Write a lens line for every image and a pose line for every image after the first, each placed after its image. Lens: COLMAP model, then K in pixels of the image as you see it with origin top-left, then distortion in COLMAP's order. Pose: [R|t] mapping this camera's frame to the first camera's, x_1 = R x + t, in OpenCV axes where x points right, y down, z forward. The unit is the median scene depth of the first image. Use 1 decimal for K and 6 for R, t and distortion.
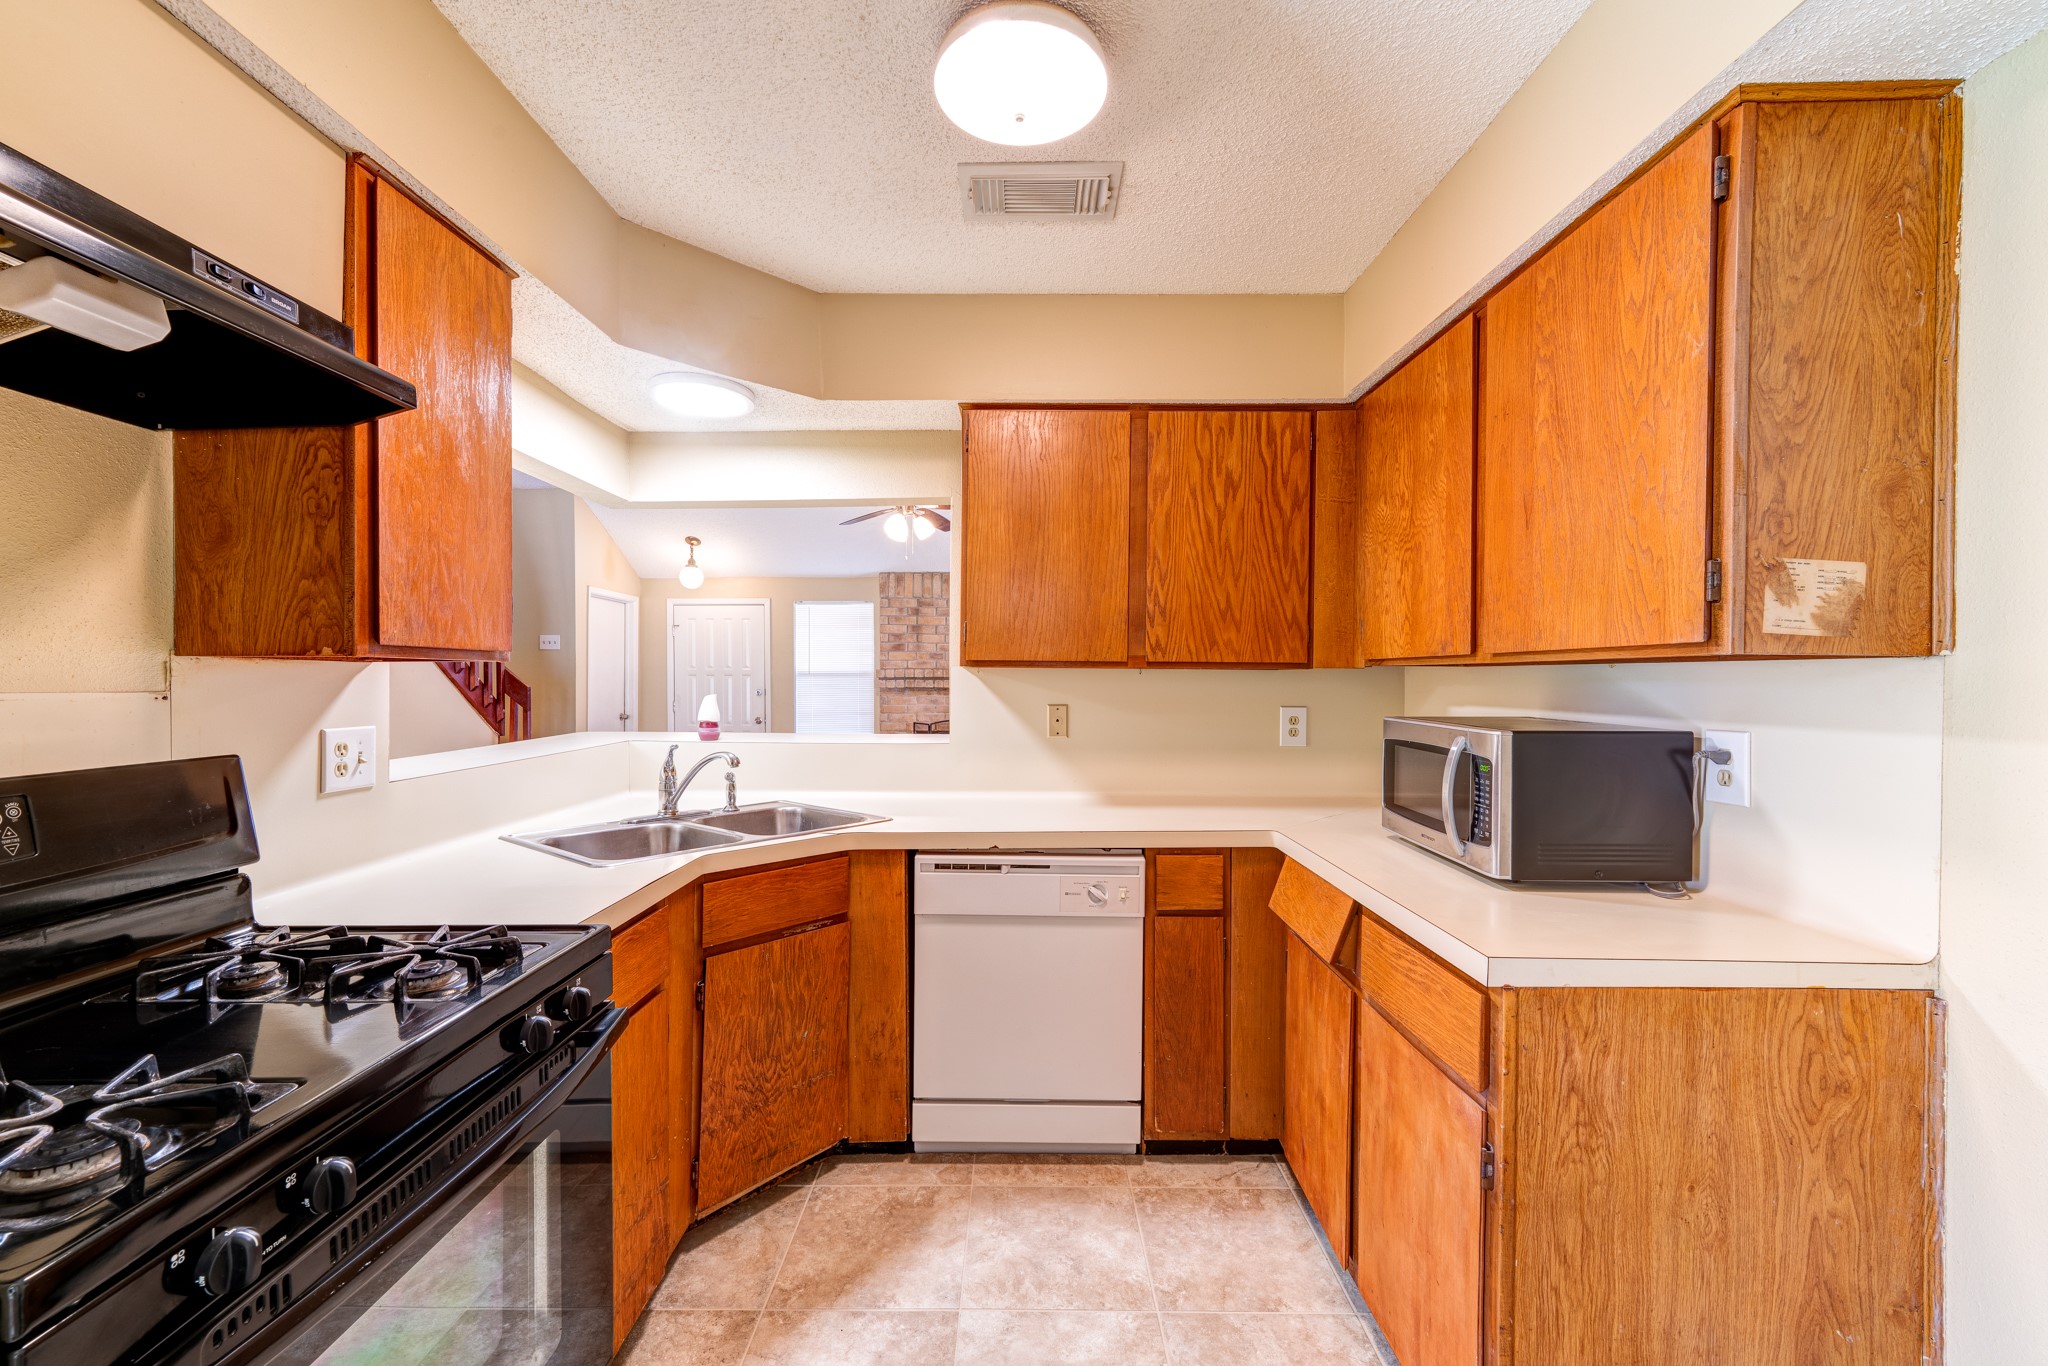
lens RADIAL K [[822.3, 0, 1018.2], [0, 822.3, 680.8], [0, 0, 1]] dist [0.006973, 0.001482]
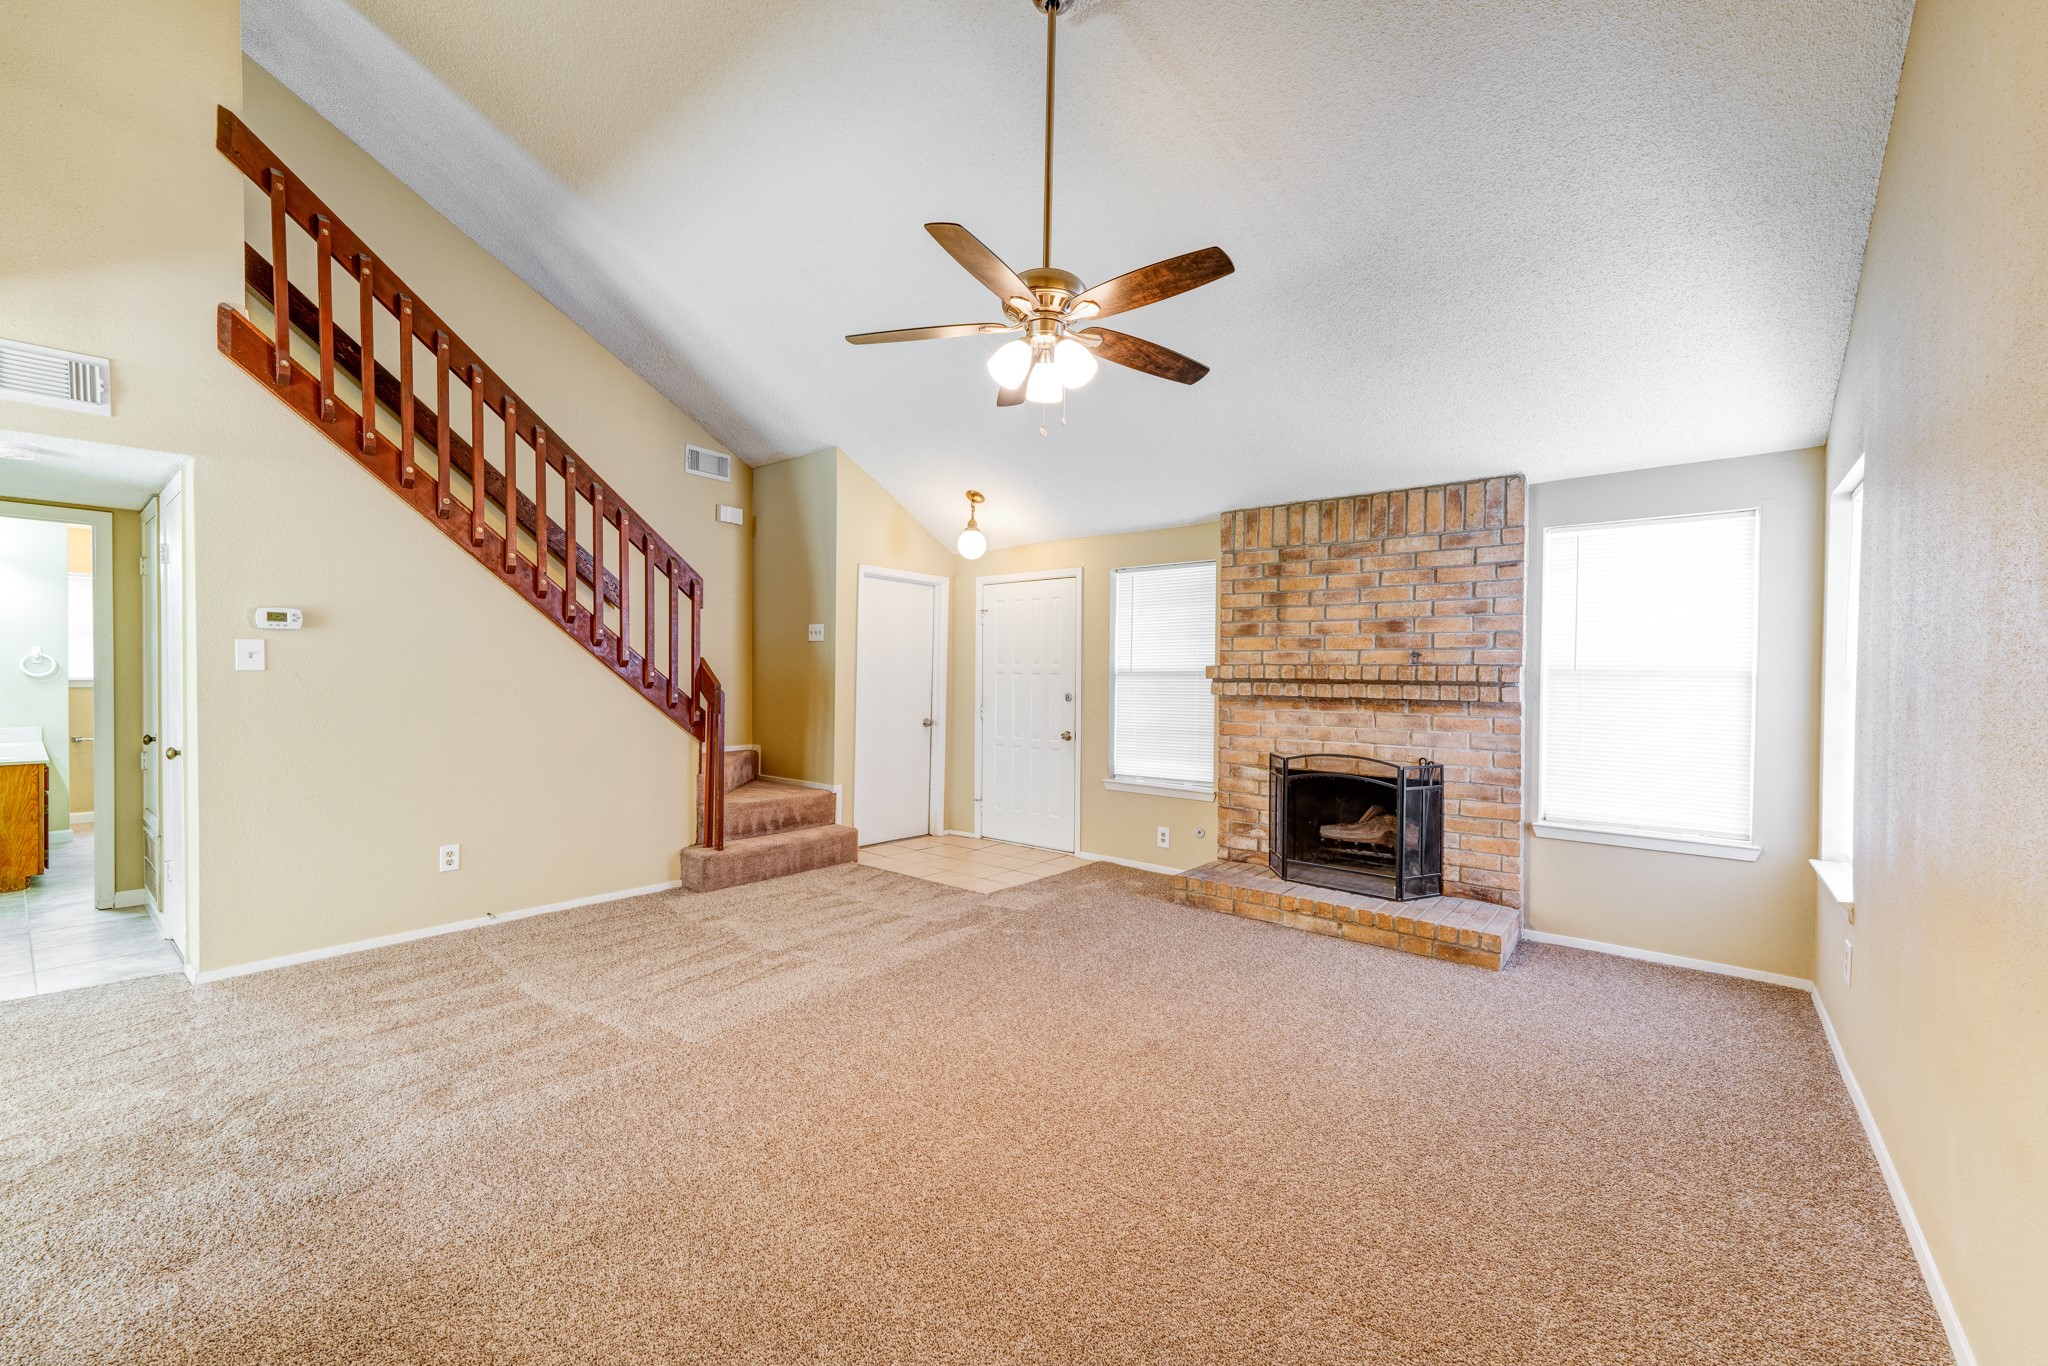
lens RADIAL K [[822.3, 0, 1015.2], [0, 822.3, 685.2], [0, 0, 1]] dist [0.006973, 0.001482]
pose [[0.773974, 0.014337, -0.633055, 0.111290], [-0.014373, 0.999884, 0.005072, -0.000028], [0.633054, 0.005174, 0.774090, 0.410071]]
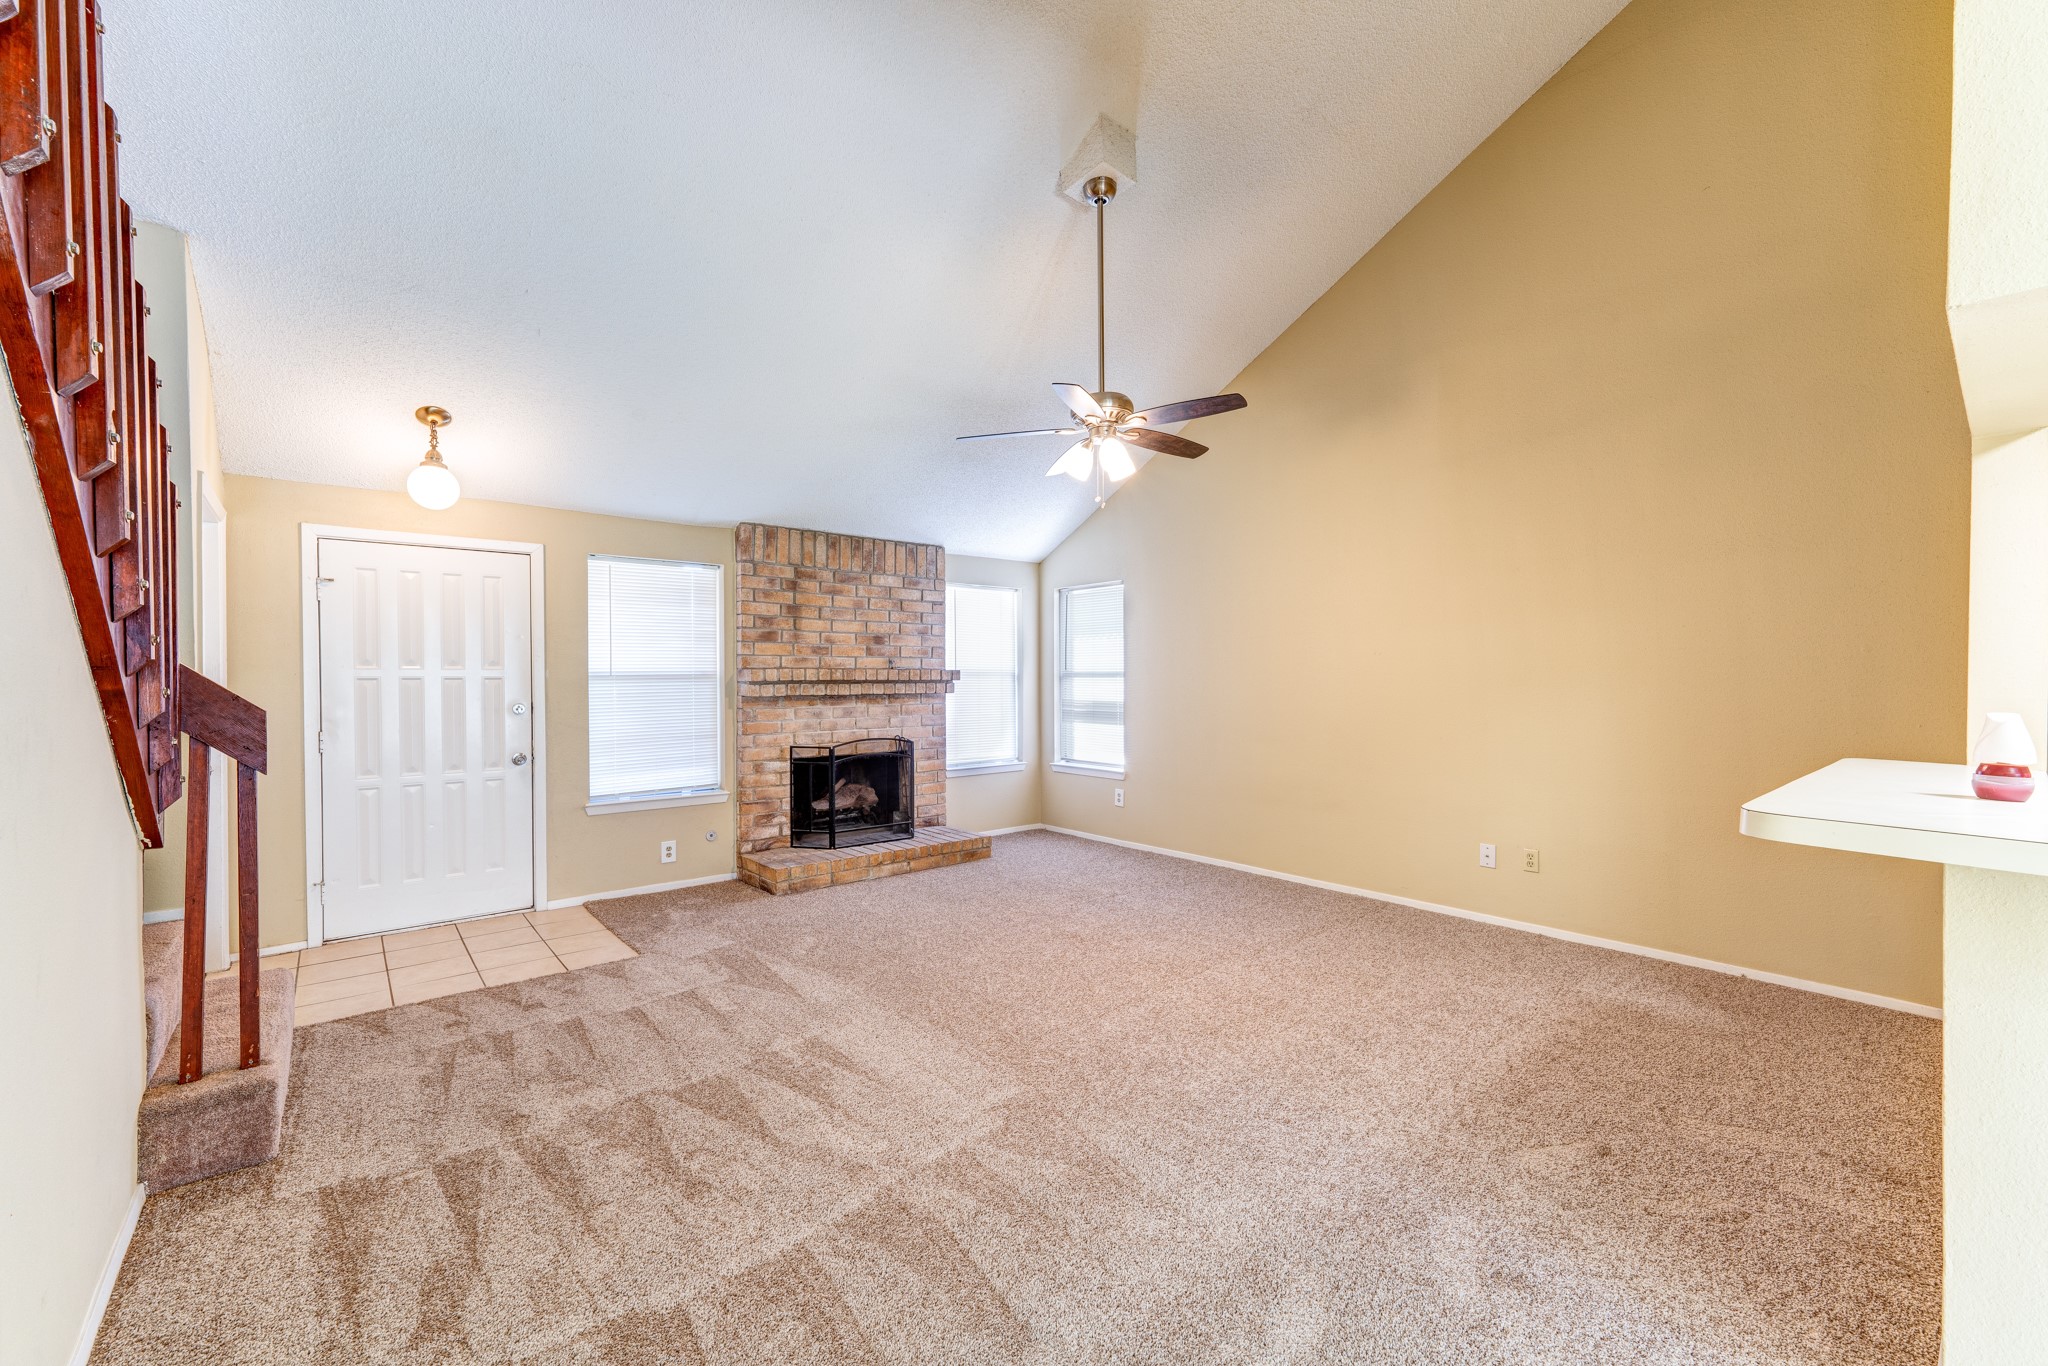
lens RADIAL K [[822.3, 0, 1026.7], [0, 822.3, 686.6], [0, 0, 1]] dist [0.006973, 0.001482]
pose [[0.756254, -0.011739, 0.654172, -0.427645], [0.007224, 0.999928, 0.009593, -0.004575], [-0.654238, -0.002529, 0.756285, 0.350850]]
